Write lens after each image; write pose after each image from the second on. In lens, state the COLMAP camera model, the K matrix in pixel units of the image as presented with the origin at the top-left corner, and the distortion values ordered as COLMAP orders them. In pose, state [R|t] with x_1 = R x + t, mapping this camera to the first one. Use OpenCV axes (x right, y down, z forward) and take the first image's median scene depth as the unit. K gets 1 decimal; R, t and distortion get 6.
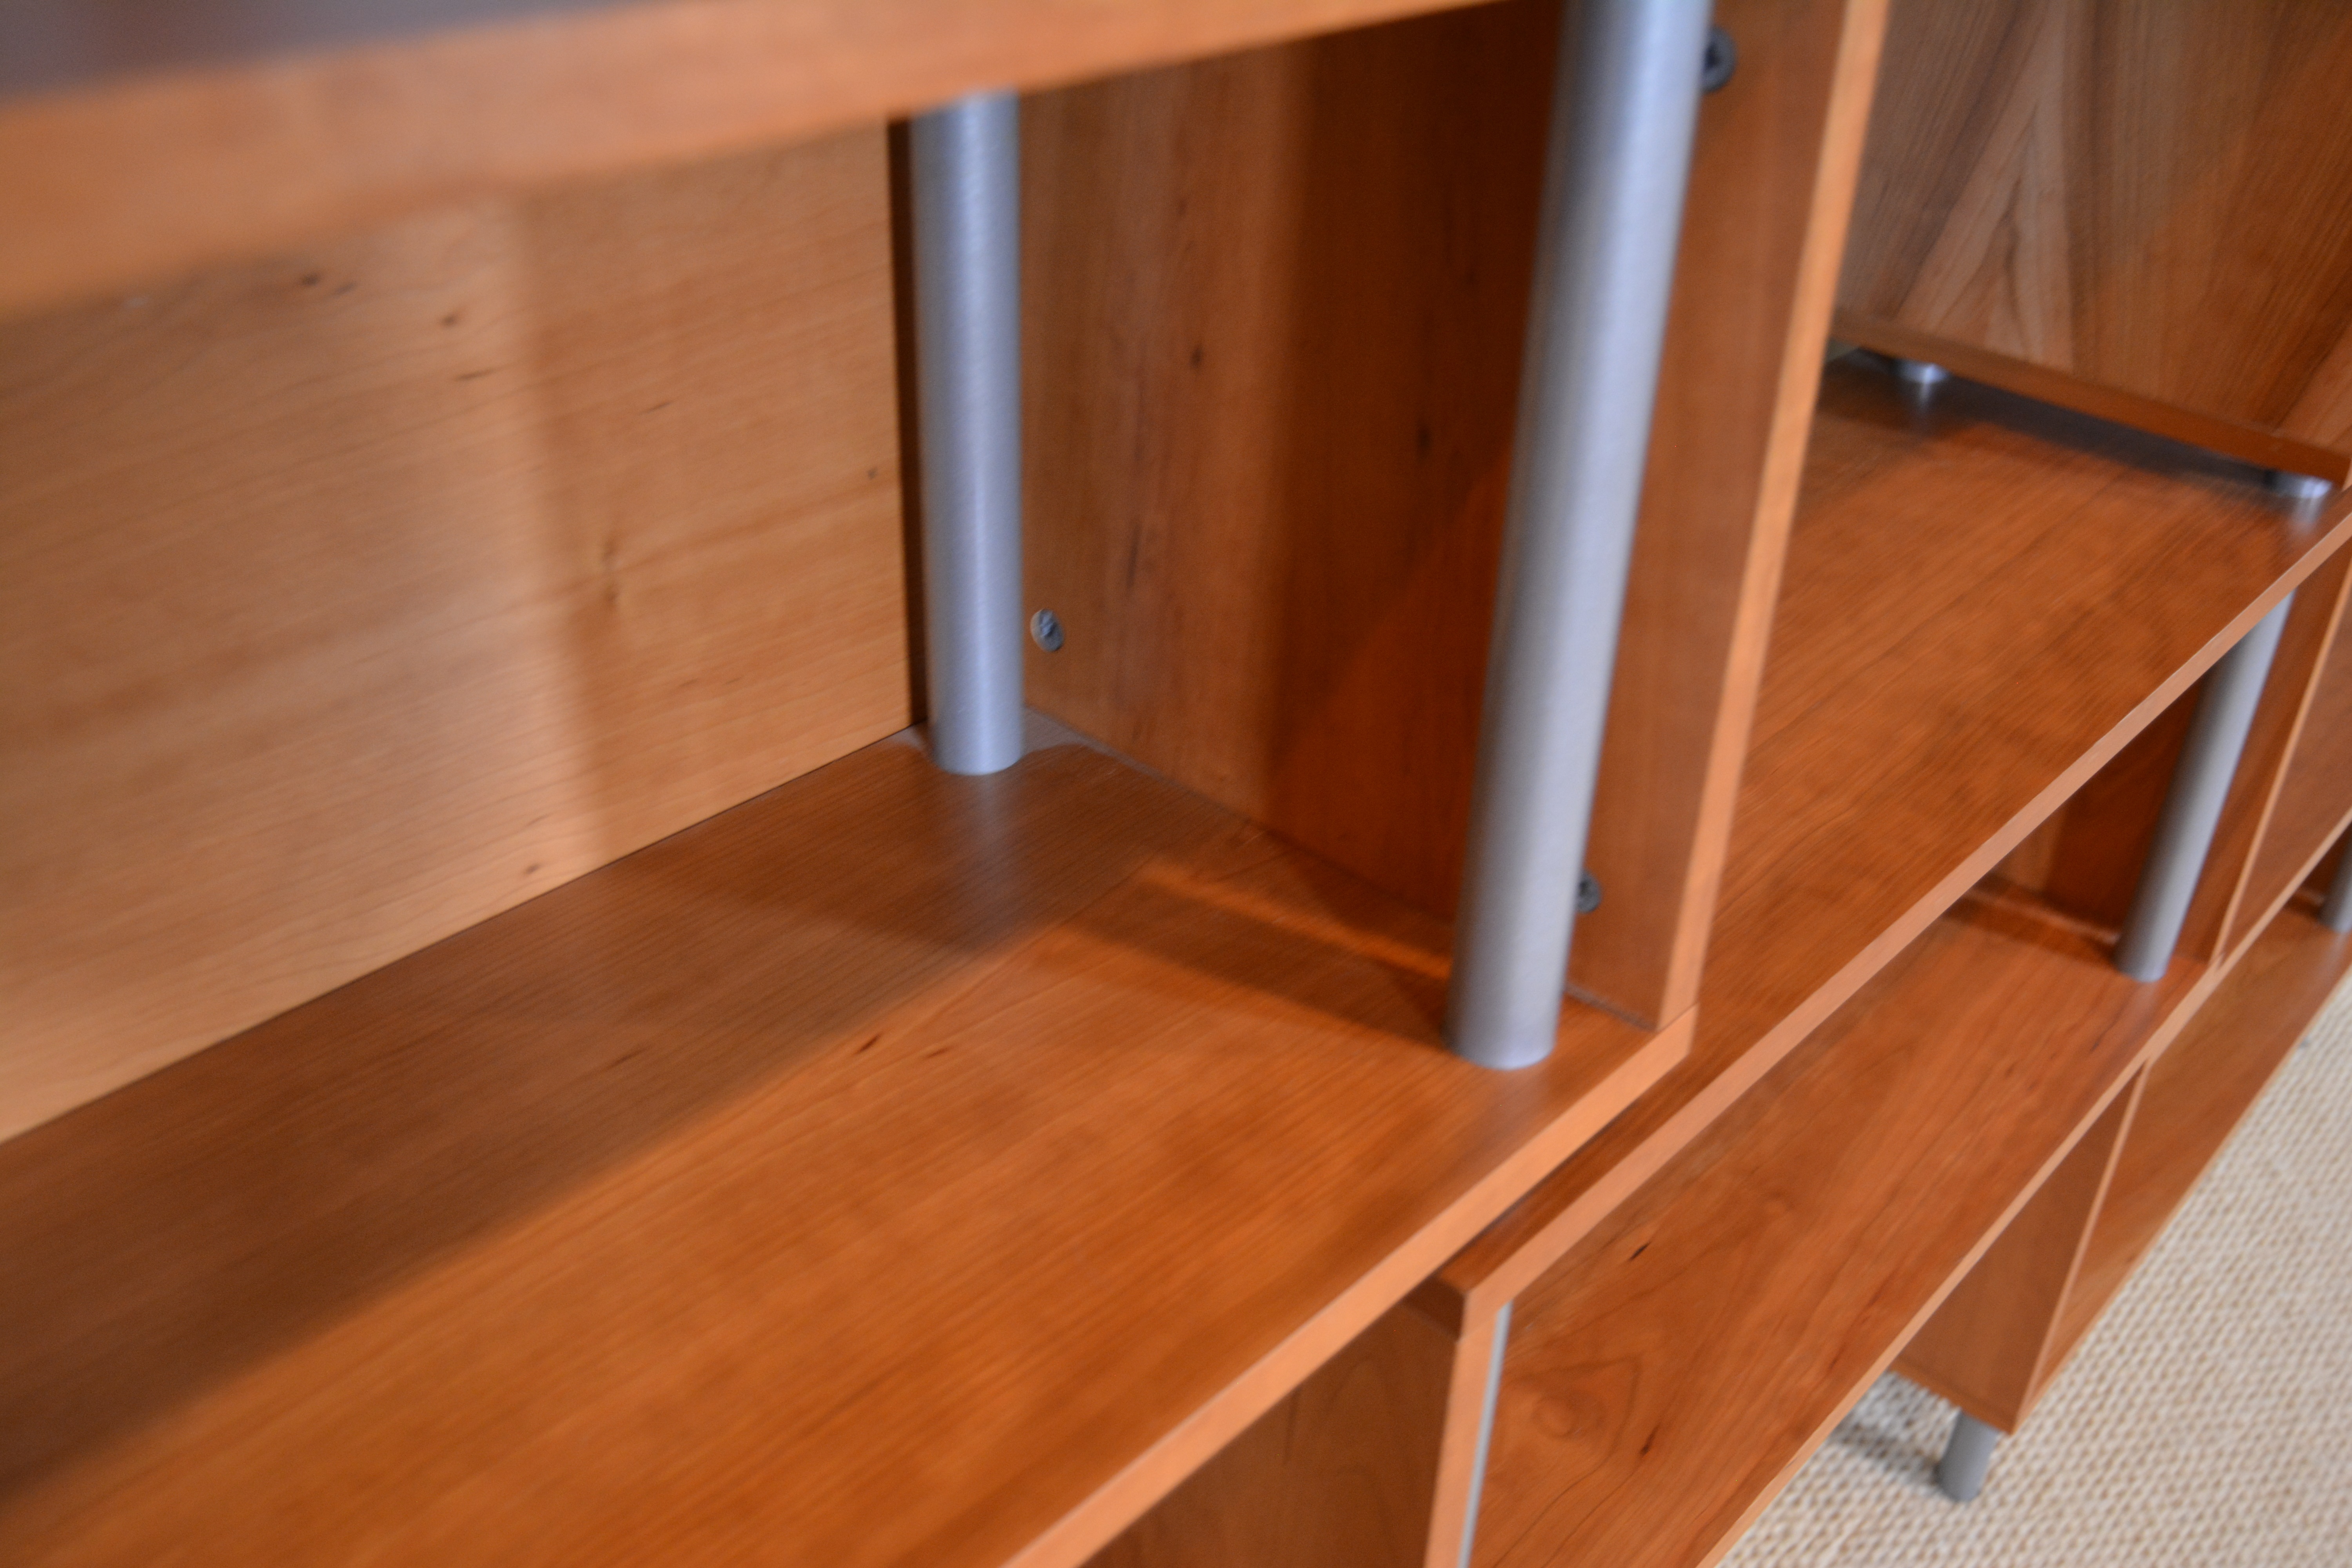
lens RADIAL K [[2112.3, 0, 1176.0], [0, 2112.3, 784.0], [0, 0, 1]] dist [-0.085691, 0.019045]
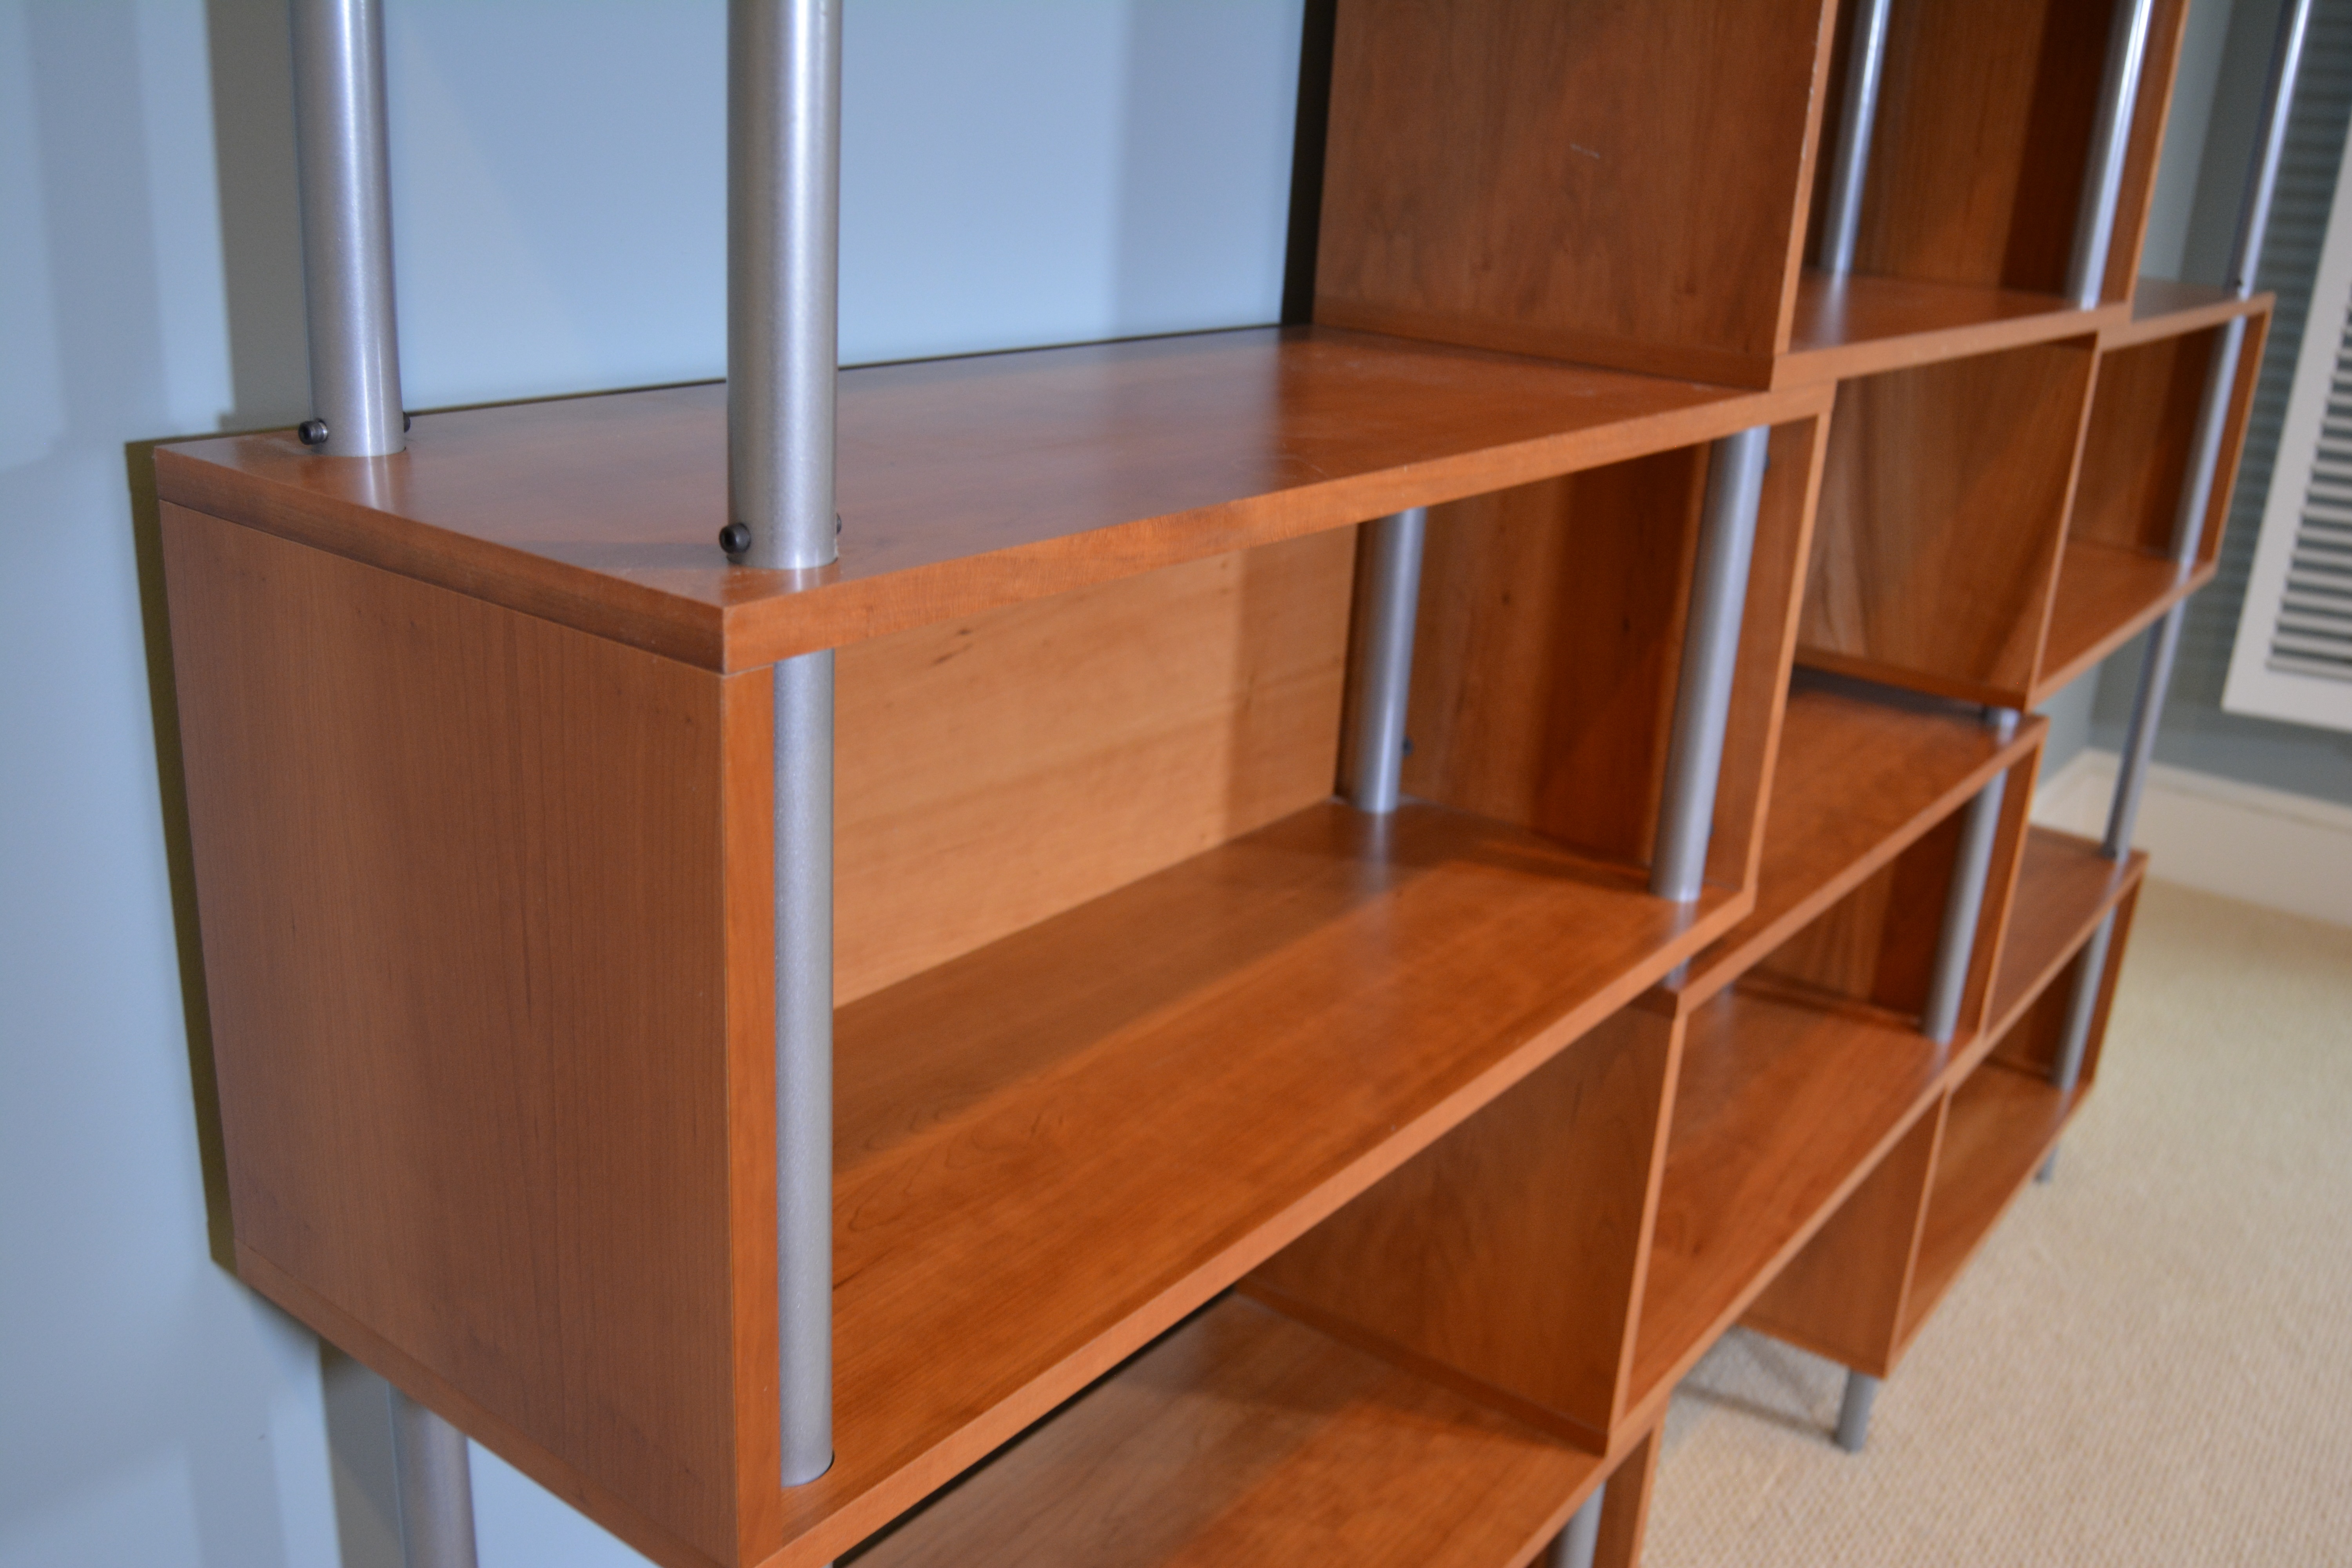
lens RADIAL K [[2112.3, 0, 1176.0], [0, 2112.3, 784.0], [0, 0, 1]] dist [-0.085691, 0.019045]
pose [[0.993246, -0.008801, 0.115693, -0.359142], [0.032696, 0.977941, -0.206305, 0.260314], [-0.111325, 0.208695, 0.971624, -0.637168]]
